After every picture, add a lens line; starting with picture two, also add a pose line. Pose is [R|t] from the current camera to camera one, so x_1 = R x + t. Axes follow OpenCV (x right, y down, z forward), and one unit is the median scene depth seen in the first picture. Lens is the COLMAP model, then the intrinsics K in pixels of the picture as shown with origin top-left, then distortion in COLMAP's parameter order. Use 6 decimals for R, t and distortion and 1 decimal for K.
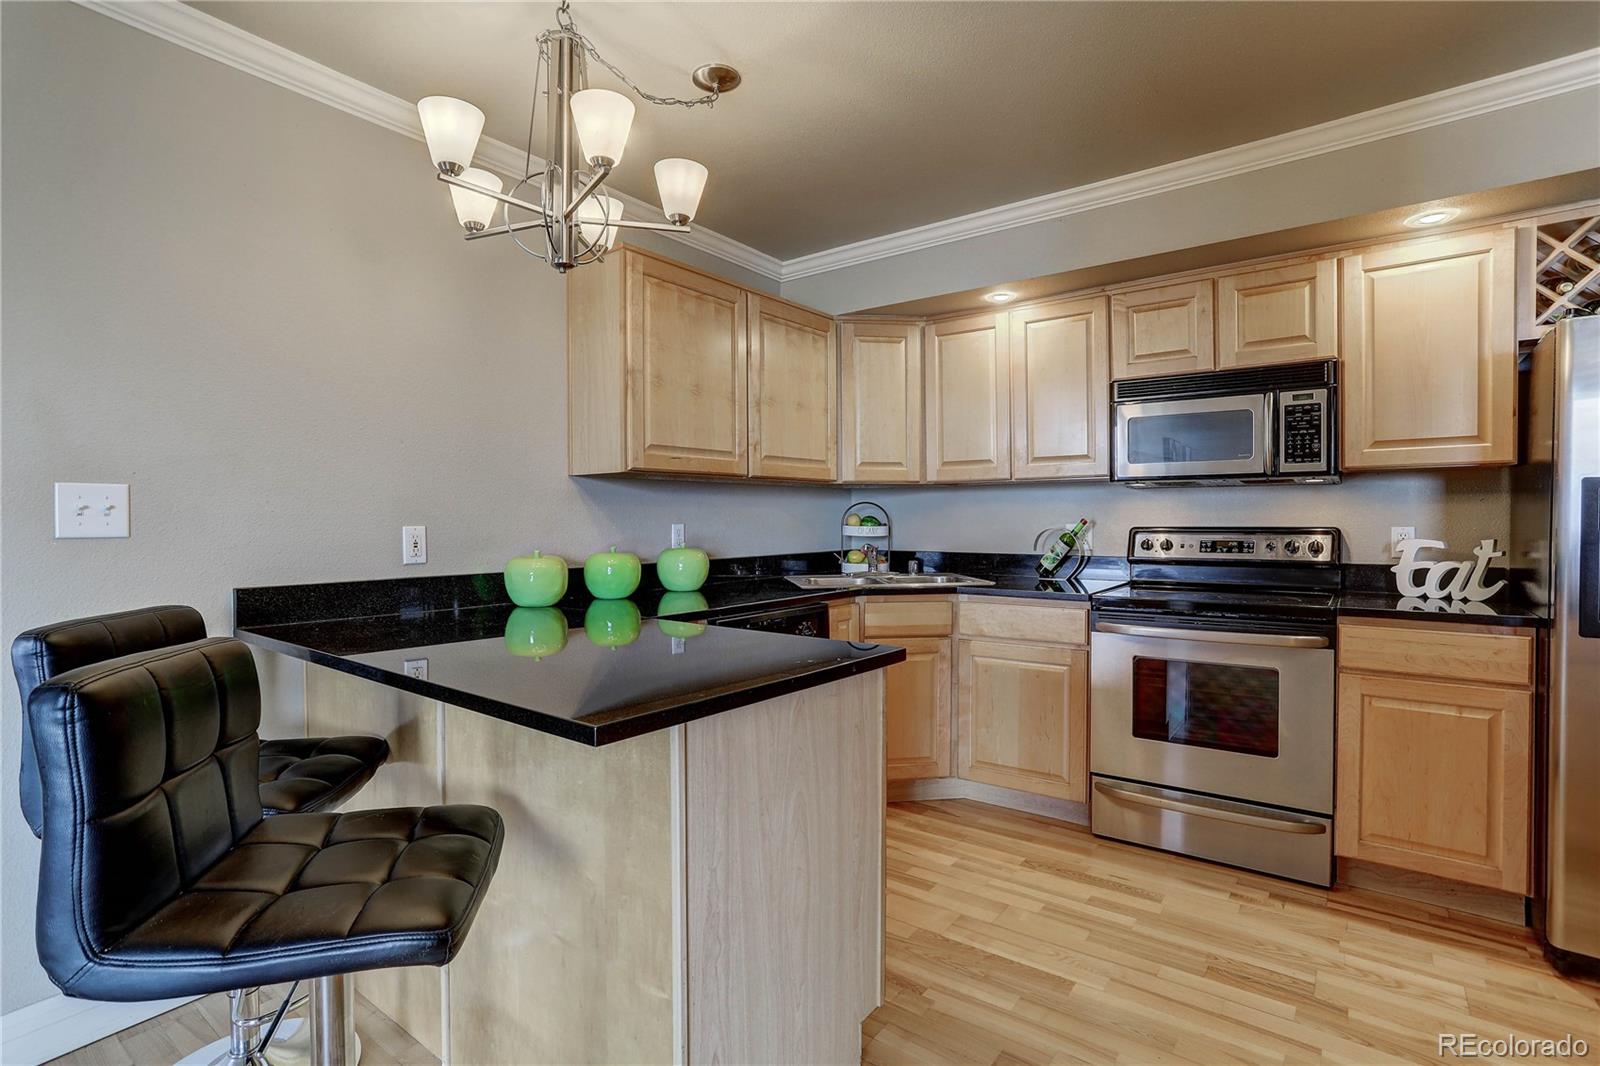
lens RADIAL K [[767.8, 0, 799.3], [0, 767.8, 529.8], [0, 0, 1]] dist [-0.063309, 0.031479]
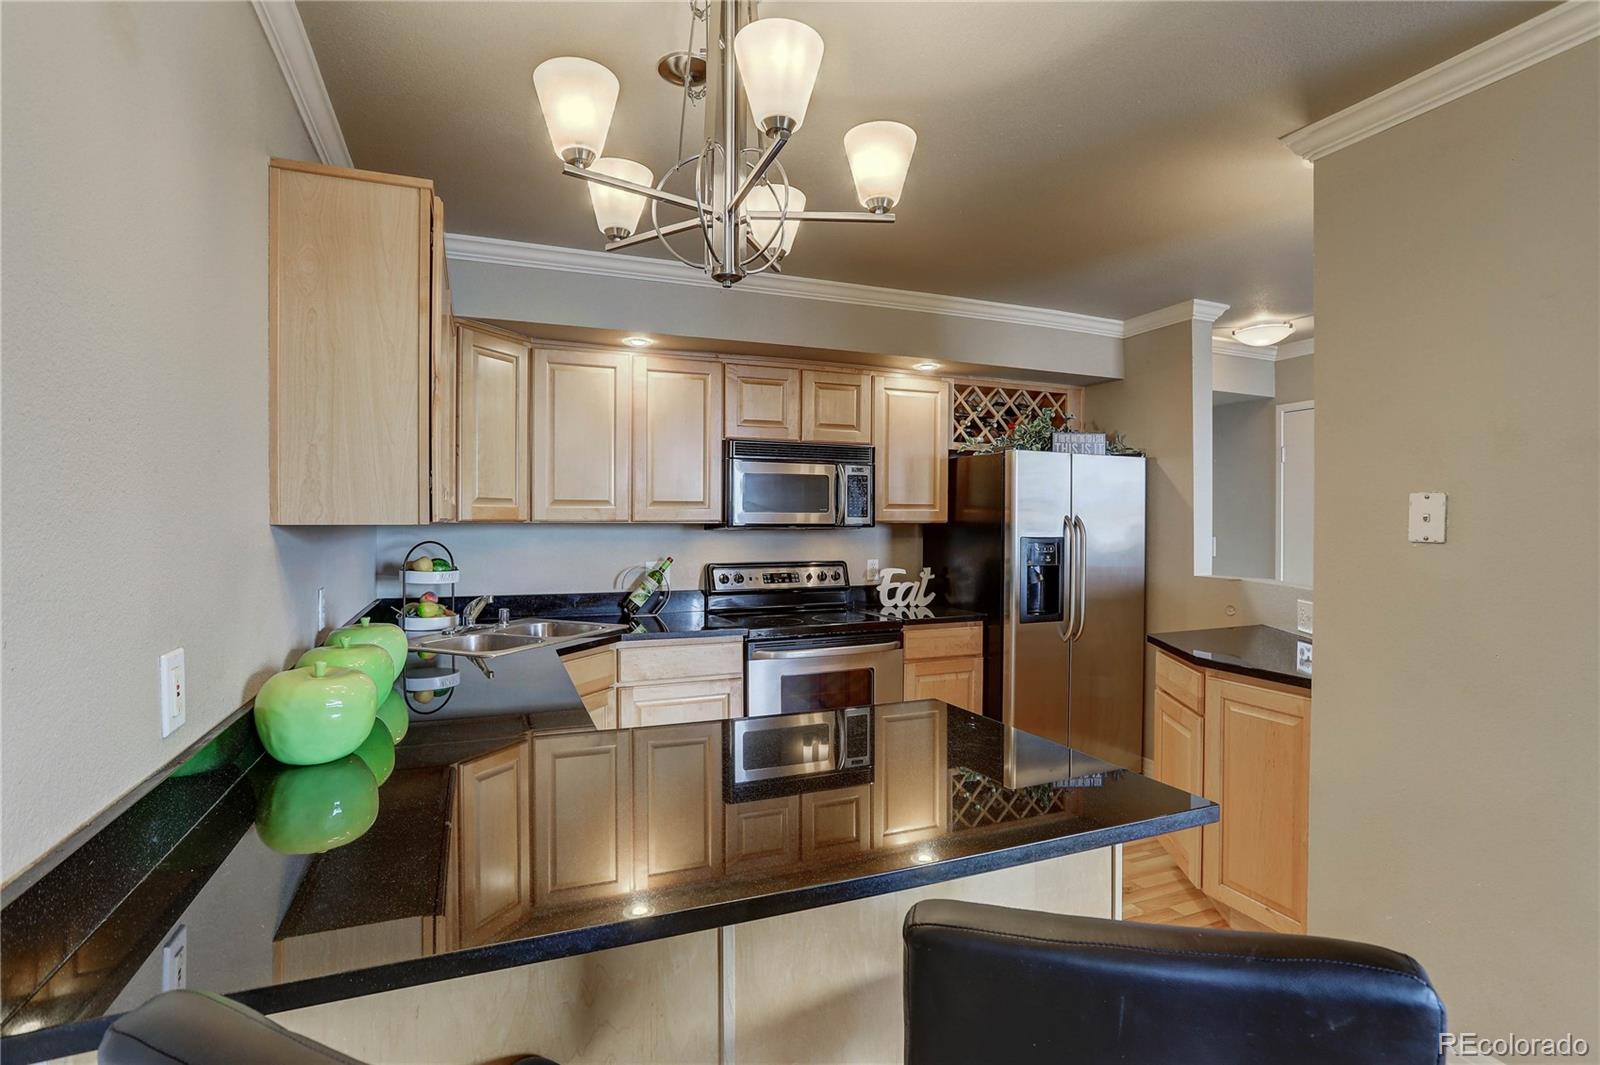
lens RADIAL K [[775.6, 0, 777.9], [0, 775.6, 524.9], [0, 0, 1]] dist [-0.062668, 0.037915]
pose [[0.512617, 0.001030, 0.858617, -0.629838], [0.008268, 0.999947, -0.006136, -0.066569], [-0.858578, 0.010245, 0.512581, 0.382225]]
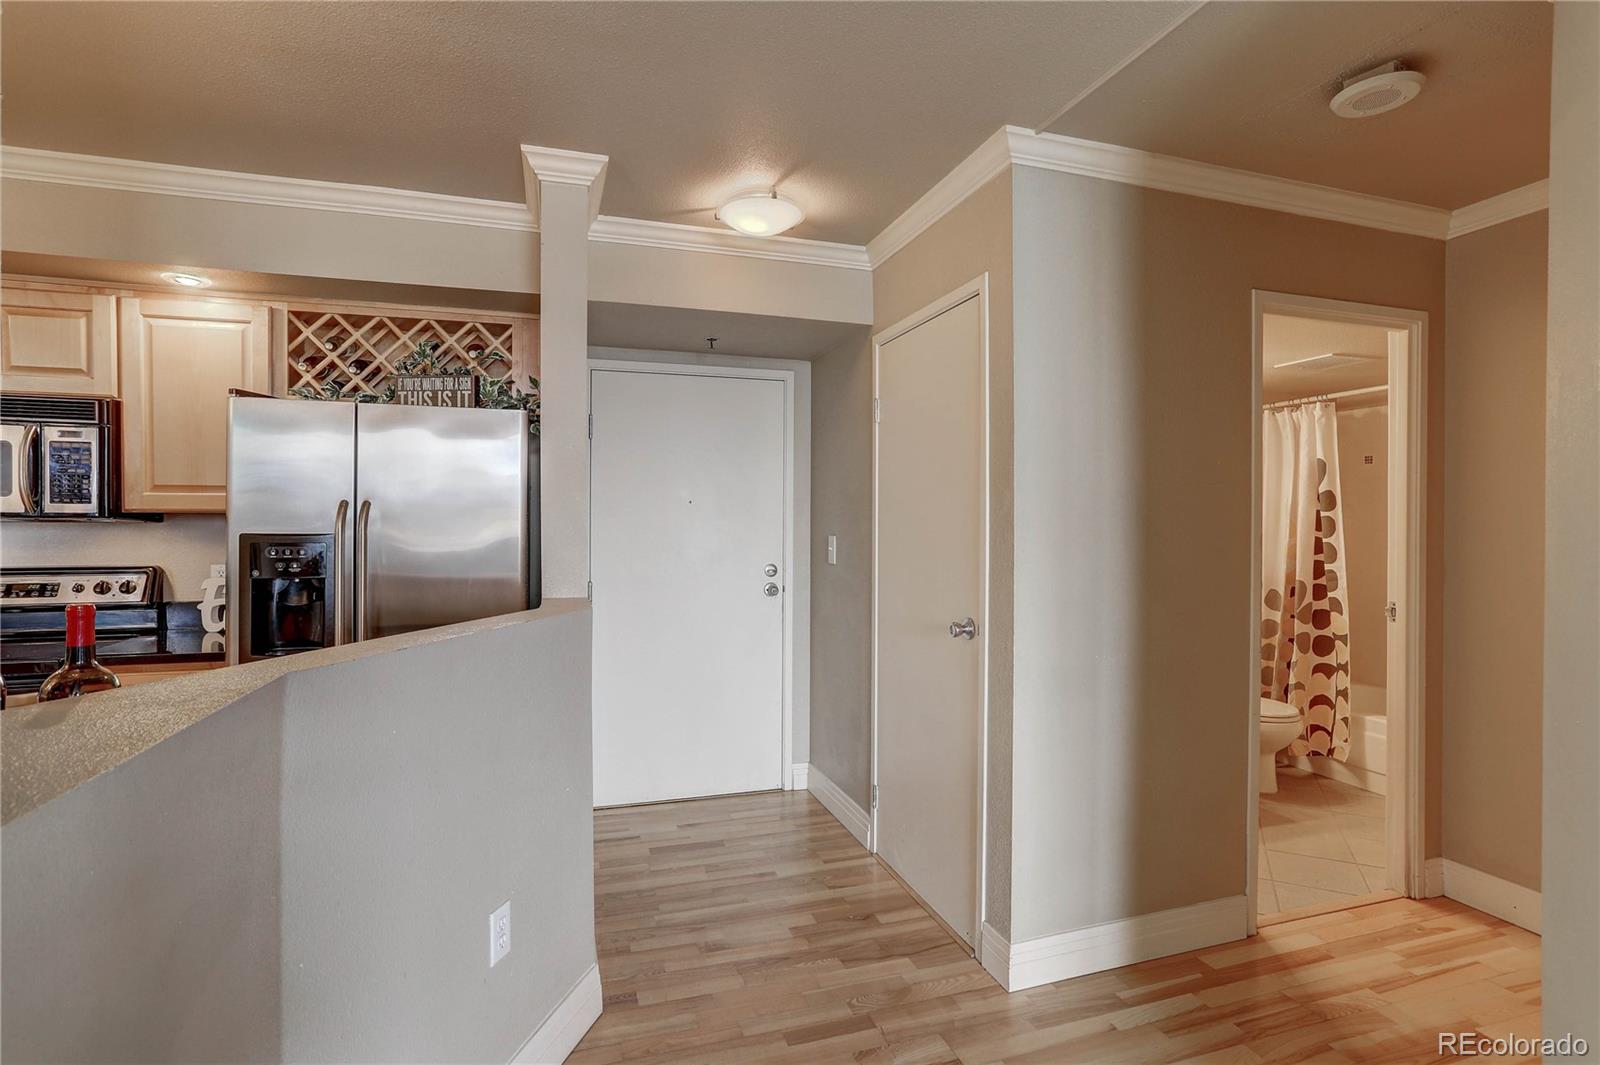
lens RADIAL K [[775.6, 0, 777.9], [0, 775.6, 524.9], [0, 0, 1]] dist [-0.062668, 0.037915]
pose [[0.584807, 0.000549, 0.811172, 0.411161], [0.004532, 0.999982, -0.003944, -0.053667], [-0.811160, 0.005983, 0.584794, -0.276787]]
